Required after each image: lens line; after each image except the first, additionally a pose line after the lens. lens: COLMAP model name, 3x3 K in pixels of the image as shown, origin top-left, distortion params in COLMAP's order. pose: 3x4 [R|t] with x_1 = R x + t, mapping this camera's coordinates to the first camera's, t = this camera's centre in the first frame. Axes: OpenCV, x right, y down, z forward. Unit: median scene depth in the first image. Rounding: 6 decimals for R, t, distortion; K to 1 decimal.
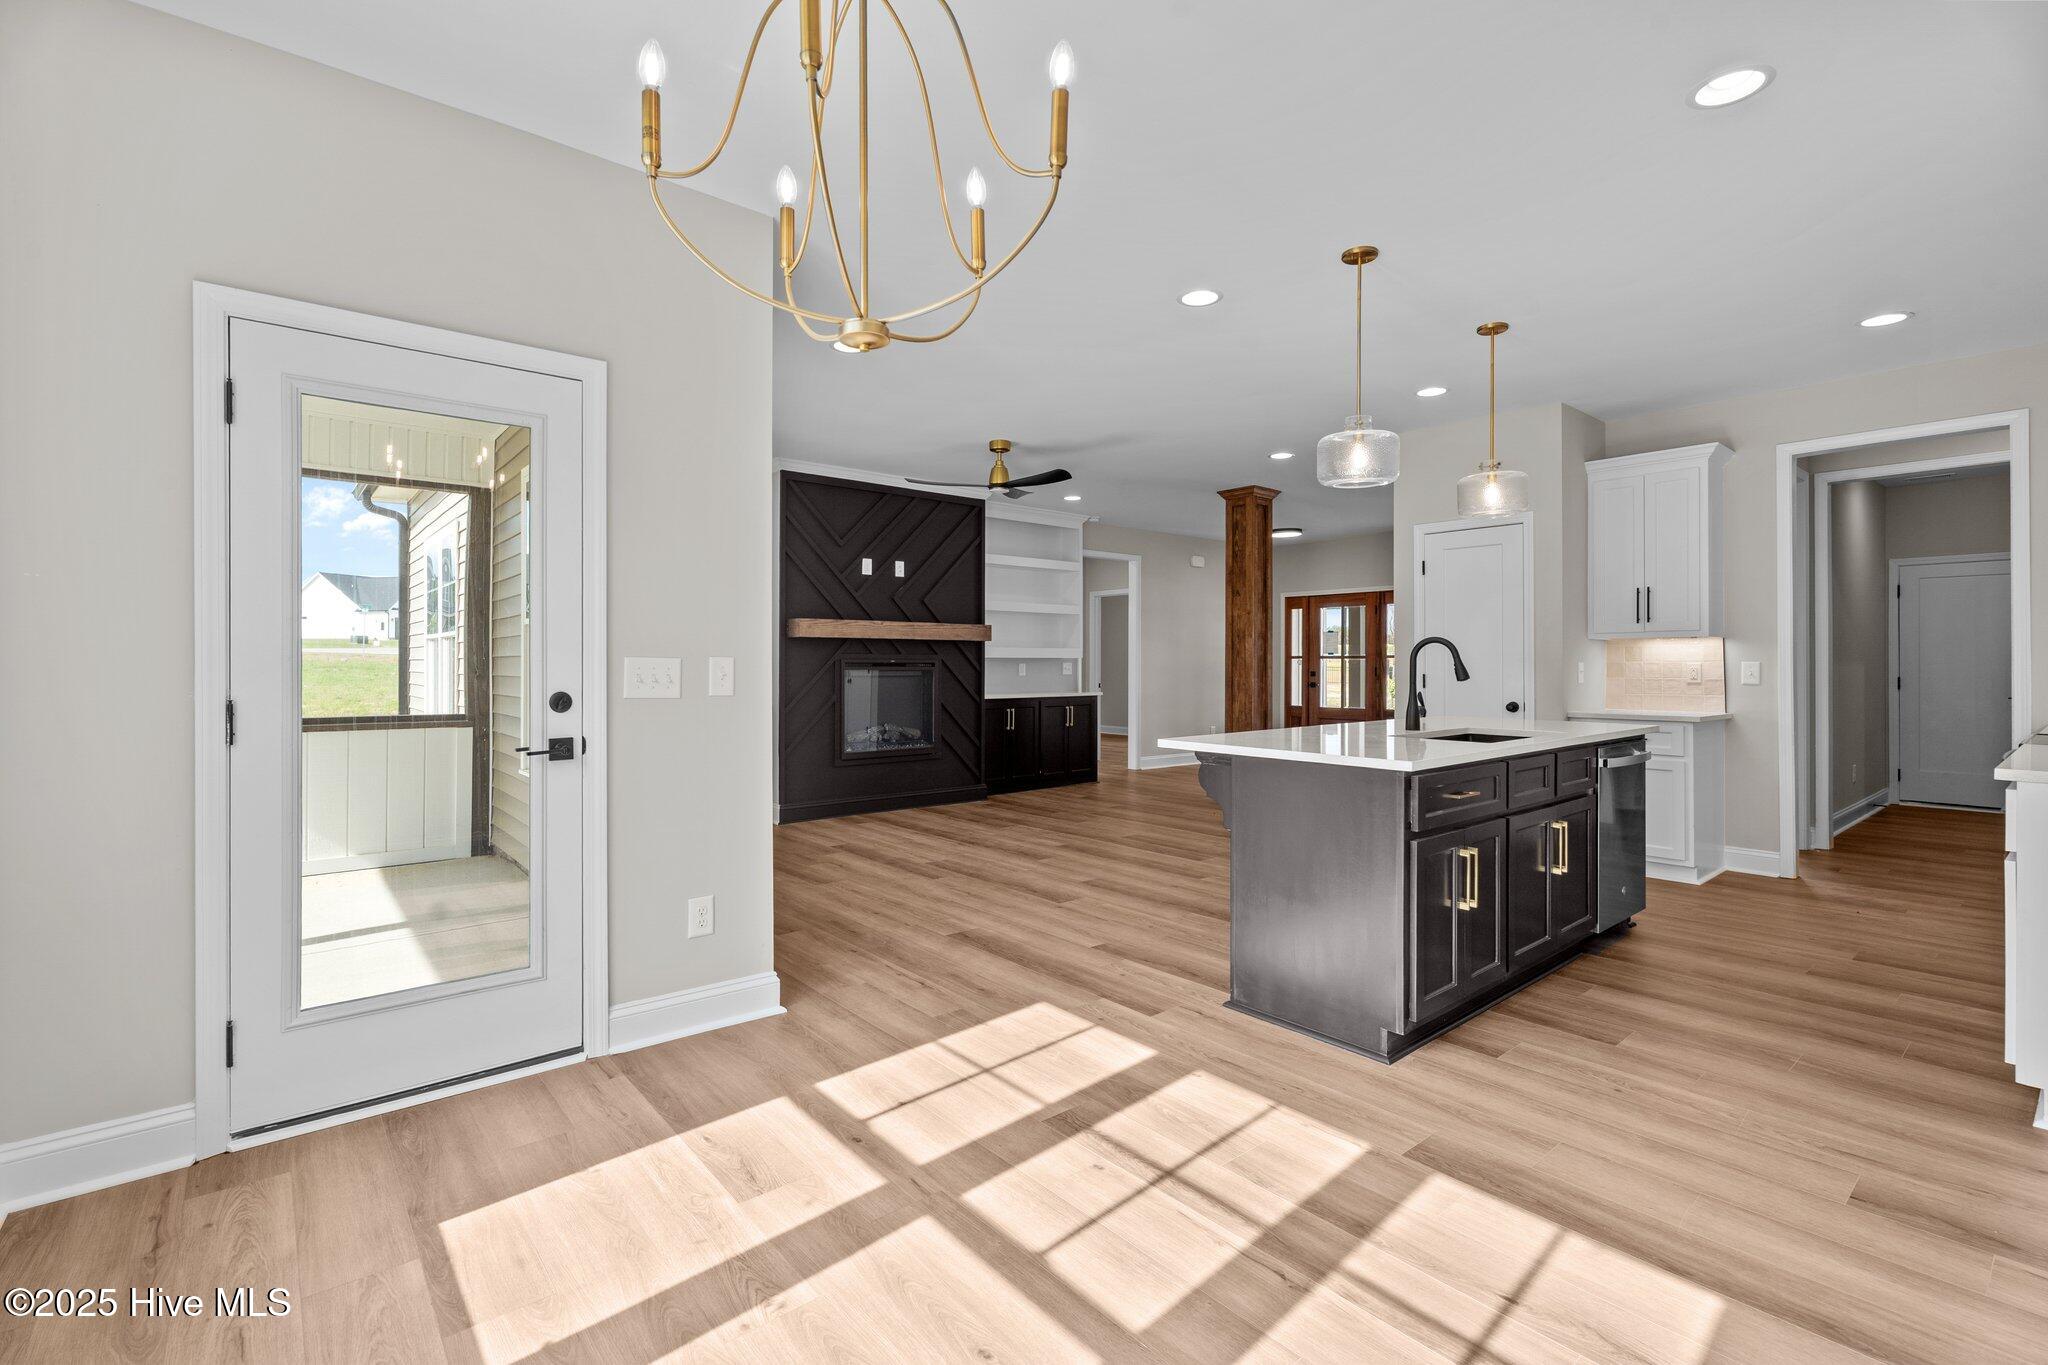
lens RADIAL K [[911.8, 0, 1023.5], [0, 911.8, 663.2], [0, 0, 1]] dist [0.004626, -0.002243]
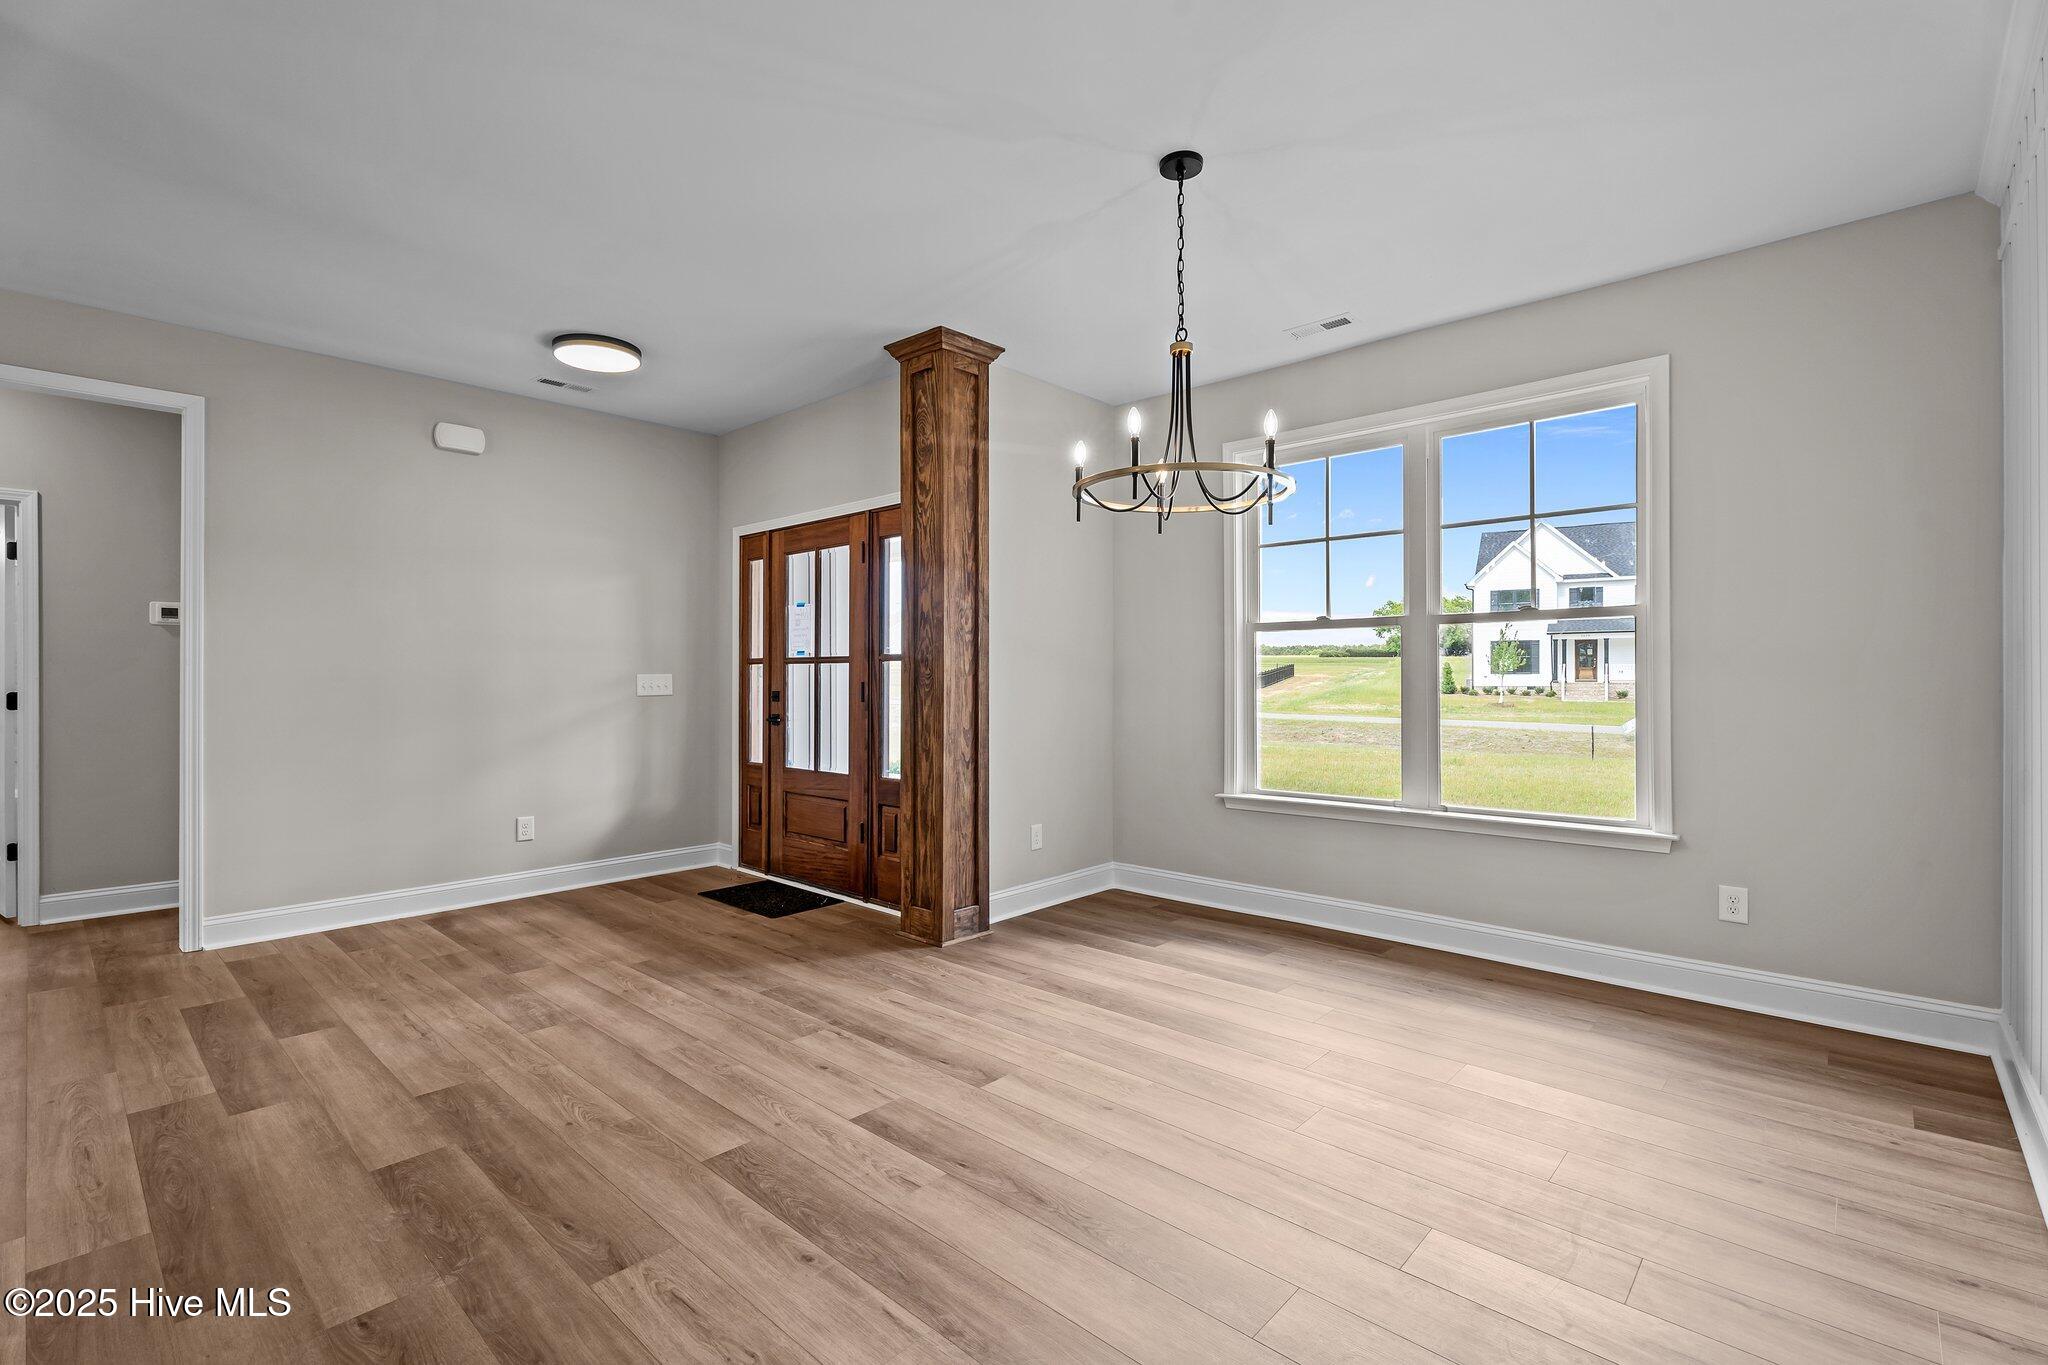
lens RADIAL K [[911.8, 0, 1025.6], [0, 911.8, 676.7], [0, 0, 1]] dist [0.004626, -0.002243]
pose [[0.992074, -0.003726, 0.125598, 0.588549], [0.003259, 0.999987, 0.003926, 0.000555], [-0.125611, -0.003486, 0.992073, 0.788044]]
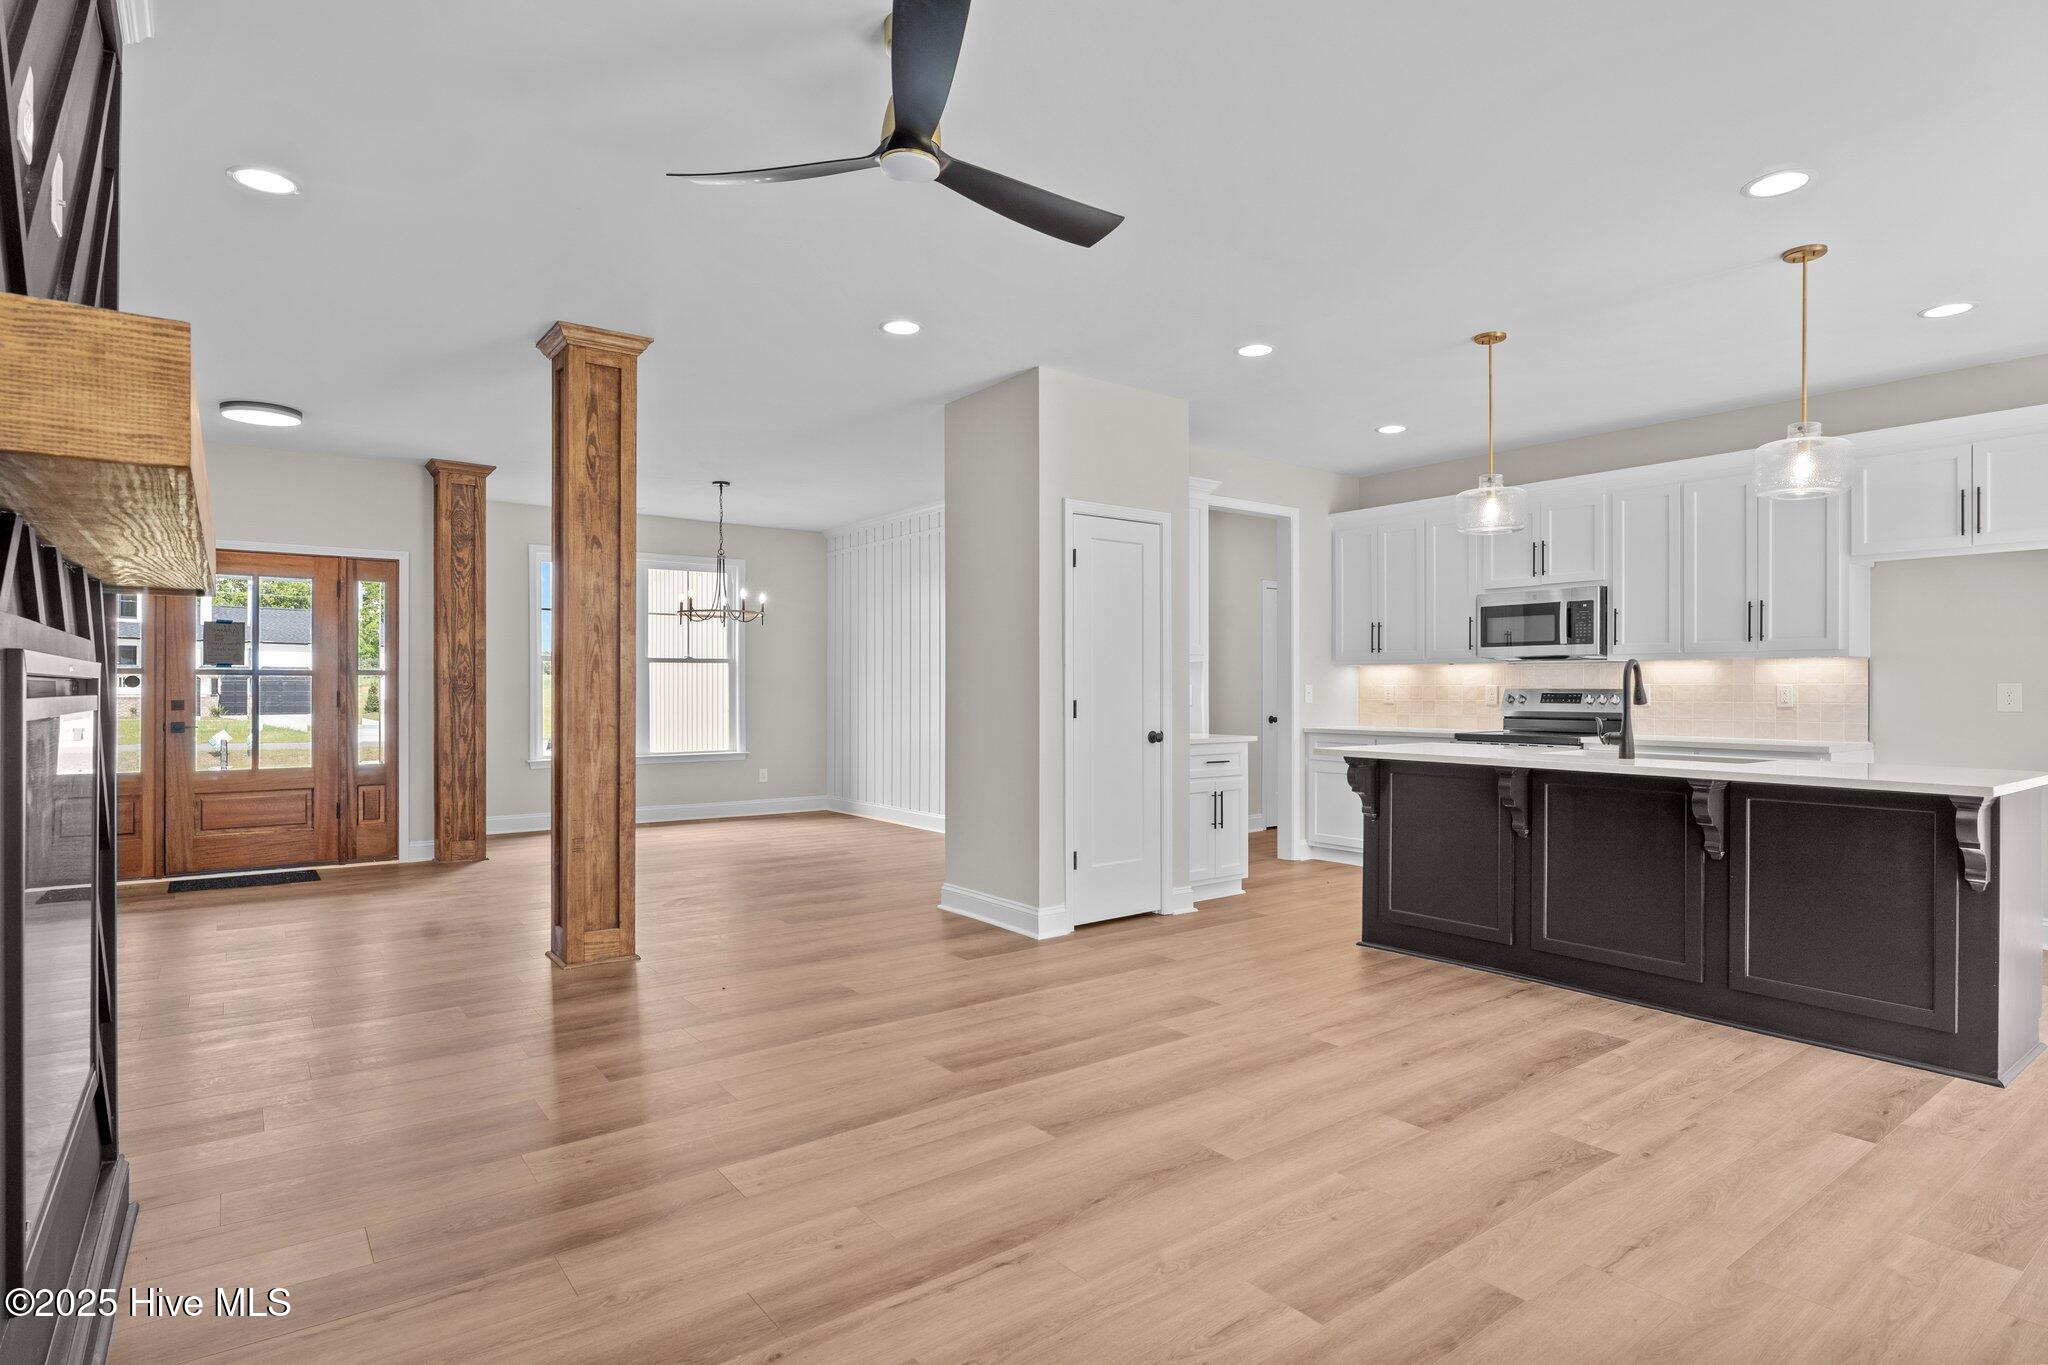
lens RADIAL K [[1060.8, 0, 1020.7], [0, 1060.8, 682.6], [0, 0, 1]] dist [-0.018123, 0.005474]
pose [[0.056991, 0.005648, 0.998359, -0.341103], [-0.003158, 0.999980, -0.005477, 0.001830], [-0.998370, -0.002841, 0.057008, 0.779416]]
